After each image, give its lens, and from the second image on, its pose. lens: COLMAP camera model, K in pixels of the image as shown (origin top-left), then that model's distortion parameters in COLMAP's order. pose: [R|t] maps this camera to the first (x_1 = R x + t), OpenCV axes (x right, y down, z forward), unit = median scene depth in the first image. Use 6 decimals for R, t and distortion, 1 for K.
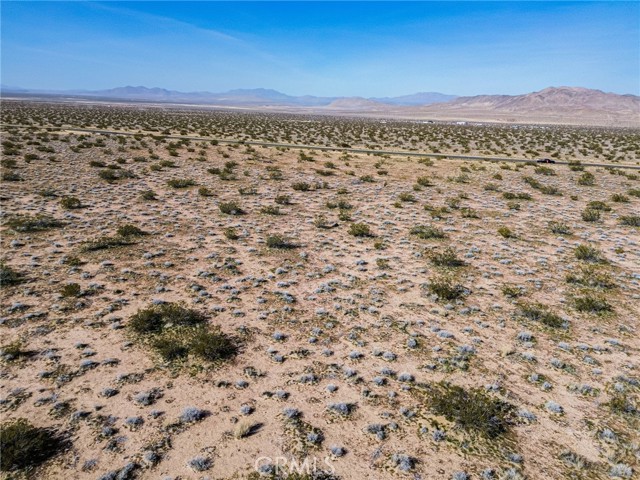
lens RADIAL K [[465.7, 0, 316.7], [0, 465.7, 225.9], [0, 0, 1]] dist [0.071505, -0.069613]
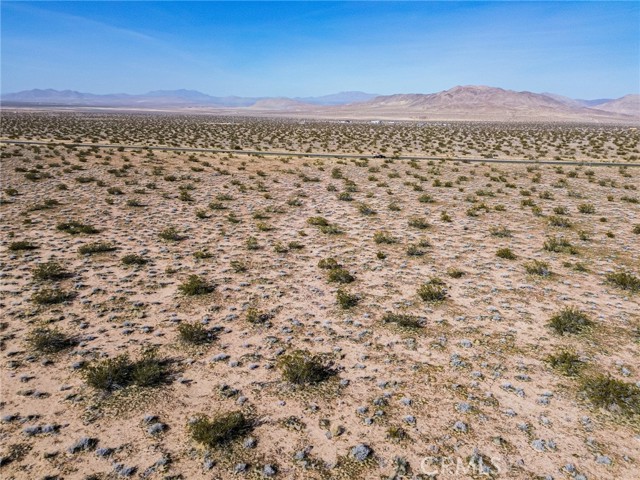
lens RADIAL K [[465.7, 0, 316.2], [0, 465.7, 224.6], [0, 0, 1]] dist [0.065960, -0.062684]
pose [[0.988228, -0.055954, 0.142390, 0.075494], [0.056266, 0.998414, 0.001837, 0.032026], [-0.142267, 0.006196, 0.989809, -0.206595]]
